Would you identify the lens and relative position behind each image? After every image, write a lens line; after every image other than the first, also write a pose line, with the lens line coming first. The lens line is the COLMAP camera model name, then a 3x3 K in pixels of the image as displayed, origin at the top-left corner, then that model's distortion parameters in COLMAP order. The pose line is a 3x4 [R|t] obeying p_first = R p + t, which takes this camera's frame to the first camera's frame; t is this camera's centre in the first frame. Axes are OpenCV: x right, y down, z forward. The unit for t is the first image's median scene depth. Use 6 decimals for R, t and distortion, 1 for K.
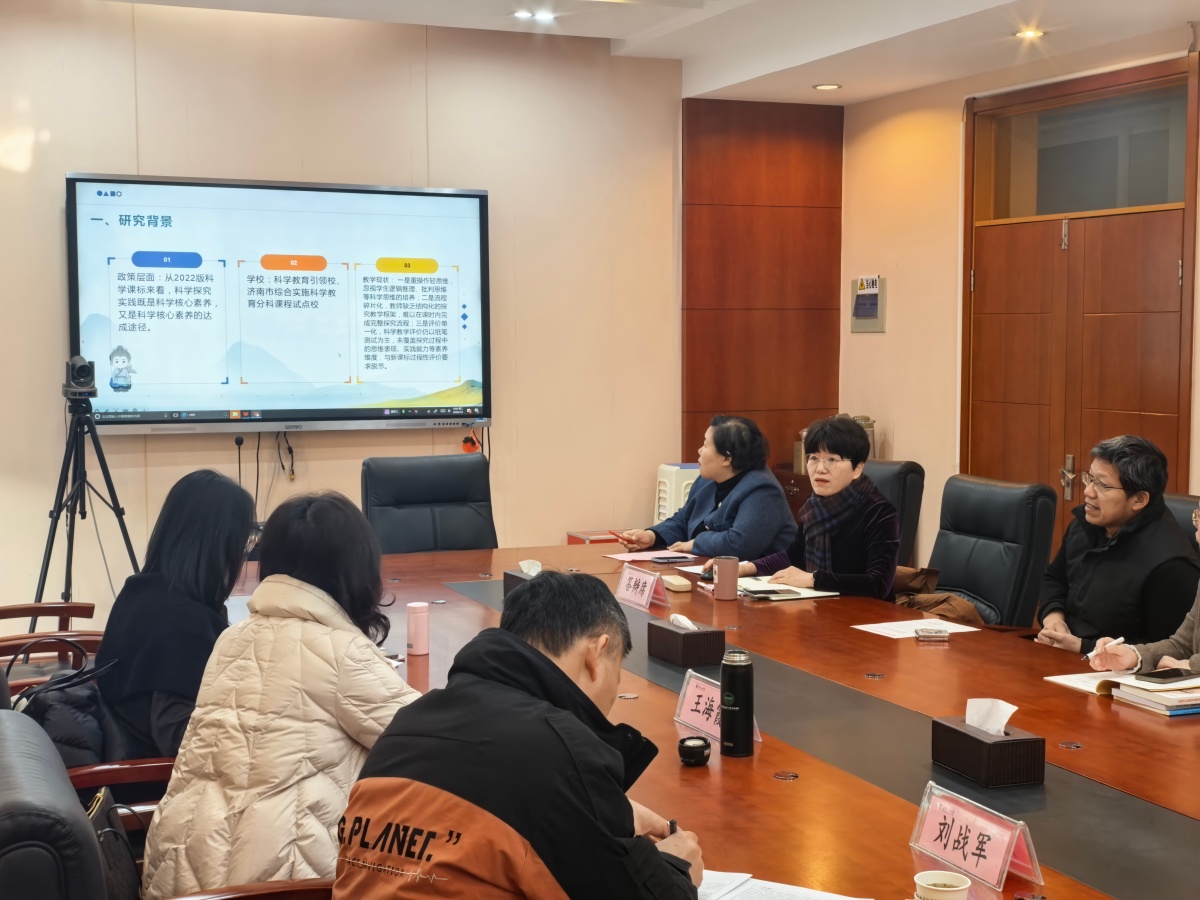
lens RADIAL K [[1720.6, 0, 600.0], [0, 1720.6, 450.0], [0, 0, 1]] dist [0.299868, -1.292645]
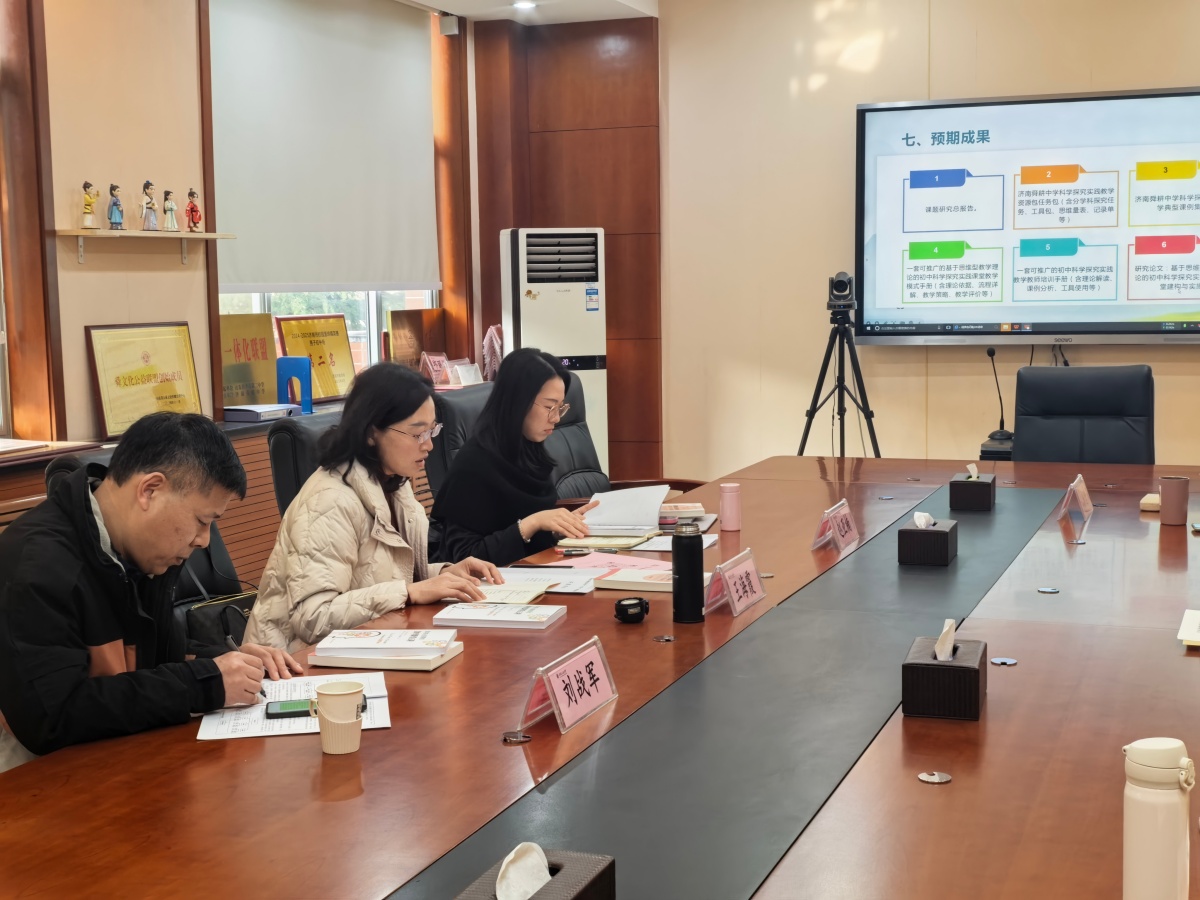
lens RADIAL K [[1720.6, 0, 600.0], [0, 1720.6, 450.0], [0, 0, 1]] dist [0.299868, -1.292645]
pose [[0.723583, 0.054354, -0.688094, 0.328805], [-0.029583, 0.998421, 0.047758, 0.009881], [0.689603, -0.014201, 0.724049, 0.087046]]
